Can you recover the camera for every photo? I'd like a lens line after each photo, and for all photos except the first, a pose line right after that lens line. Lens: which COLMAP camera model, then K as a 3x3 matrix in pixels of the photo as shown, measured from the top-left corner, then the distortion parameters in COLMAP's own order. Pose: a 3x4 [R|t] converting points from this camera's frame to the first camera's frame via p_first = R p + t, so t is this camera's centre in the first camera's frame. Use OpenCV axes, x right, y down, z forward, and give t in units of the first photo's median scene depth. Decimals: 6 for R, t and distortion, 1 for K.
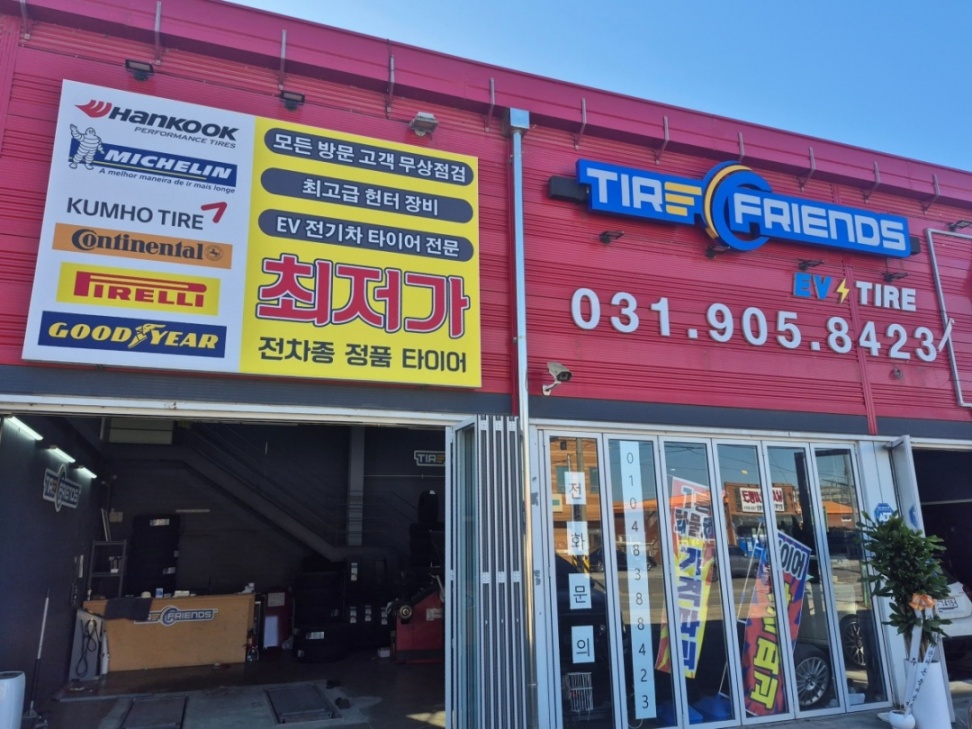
lens RADIAL K [[682.4, 0, 482.8], [0, 682.4, 367.1], [0, 0, 1]] dist [0.001442, -0.004948]
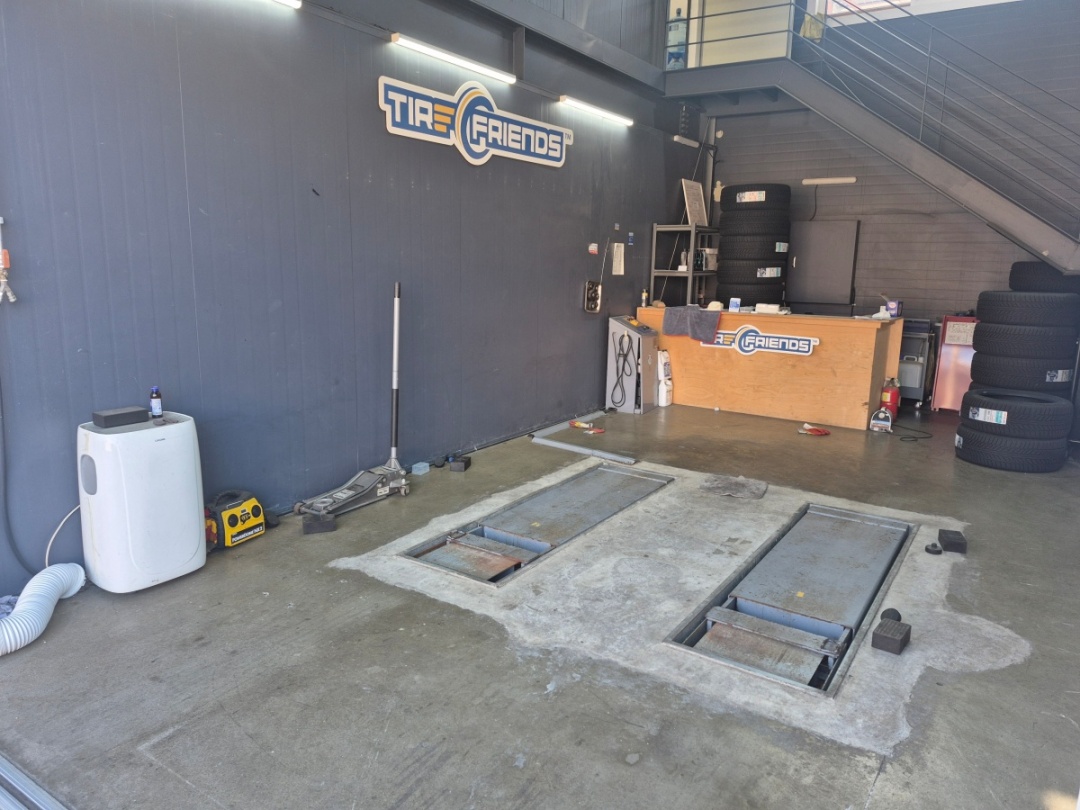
lens RADIAL K [[758.2, 0, 538.0], [0, 758.2, 410.0], [0, 0, 1]] dist [0.001442, -0.004948]
pose [[0.593184, 0.193071, -0.781573, -0.004909], [0.175211, 0.916587, 0.359402, 0.132510], [0.785770, -0.350132, 0.509876, 0.456247]]
